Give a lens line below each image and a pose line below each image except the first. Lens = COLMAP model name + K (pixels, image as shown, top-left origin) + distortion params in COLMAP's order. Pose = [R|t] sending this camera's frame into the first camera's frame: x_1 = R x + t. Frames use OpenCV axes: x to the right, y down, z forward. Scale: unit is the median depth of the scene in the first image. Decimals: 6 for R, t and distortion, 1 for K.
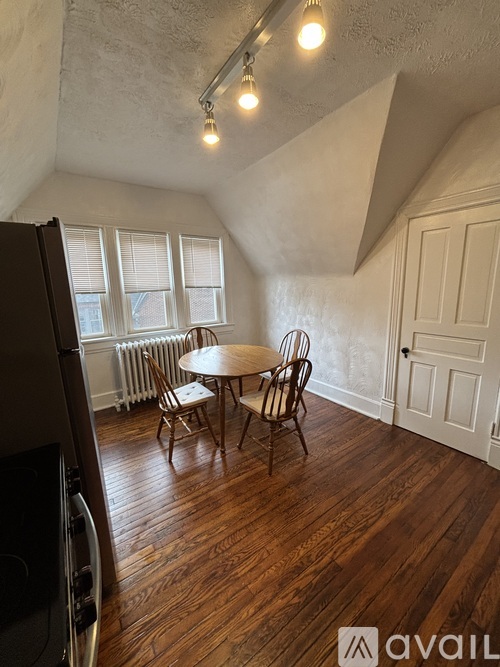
lens RADIAL K [[270.6, 0, 251.5], [0, 270.6, 331.4], [0, 0, 1]] dist [0.015554, 0.000219]
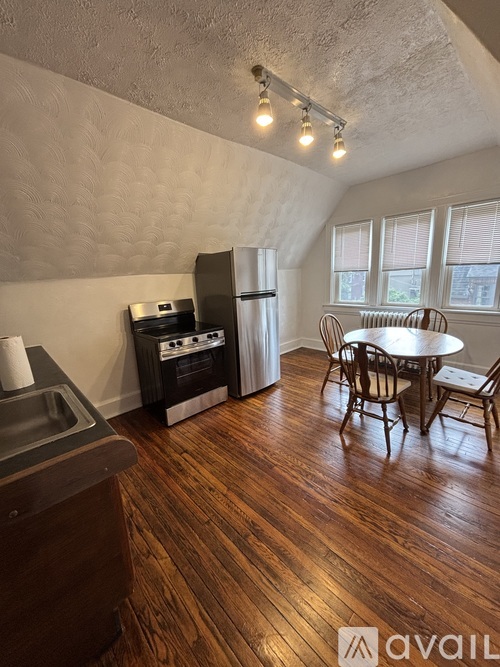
lens RADIAL K [[270.6, 0, 252.4], [0, 270.6, 332.6], [0, 0, 1]] dist [0.015554, 0.000219]
pose [[0.148494, 0.229350, -0.961950, 0.703998], [-0.151805, 0.966492, 0.206999, -0.042125], [0.977192, 0.115291, 0.178334, 0.269616]]
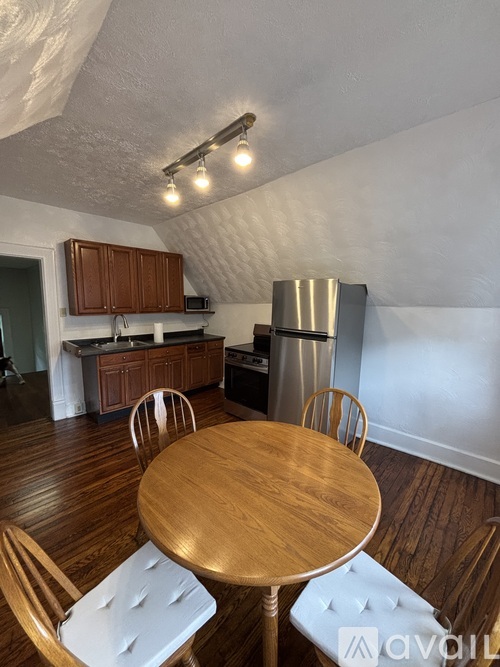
lens RADIAL K [[270.6, 0, 249.6], [0, 270.6, 336.7], [0, 0, 1]] dist [0.015554, 0.000219]
pose [[-0.980605, 0.024541, -0.194450, 0.041135], [-0.037149, 0.950873, 0.307344, -0.212676], [0.192440, 0.308607, -0.931520, 1.190367]]
